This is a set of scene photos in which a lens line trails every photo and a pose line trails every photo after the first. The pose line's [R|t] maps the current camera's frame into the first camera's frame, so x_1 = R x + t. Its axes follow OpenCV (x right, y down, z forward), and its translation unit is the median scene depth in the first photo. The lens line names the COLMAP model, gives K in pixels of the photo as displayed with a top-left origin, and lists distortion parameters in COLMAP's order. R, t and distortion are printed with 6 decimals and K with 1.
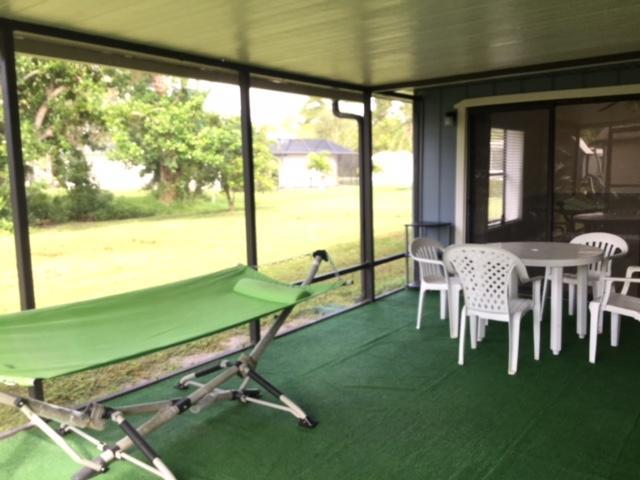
lens RADIAL K [[578.8, 0, 320.0], [0, 578.8, 240.0], [0, 0, 1]] dist [0.093344, -0.188295]
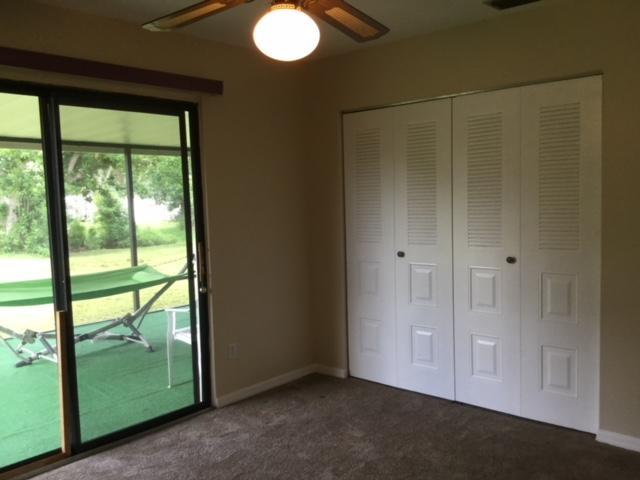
lens RADIAL K [[578.8, 0, 320.0], [0, 578.8, 240.0], [0, 0, 1]] dist [0.093344, -0.188295]
pose [[0.995356, -0.007005, -0.096006, 0.129177], [0.001800, 0.998529, -0.054194, 0.015865], [0.096244, 0.053770, 0.993904, -0.139426]]
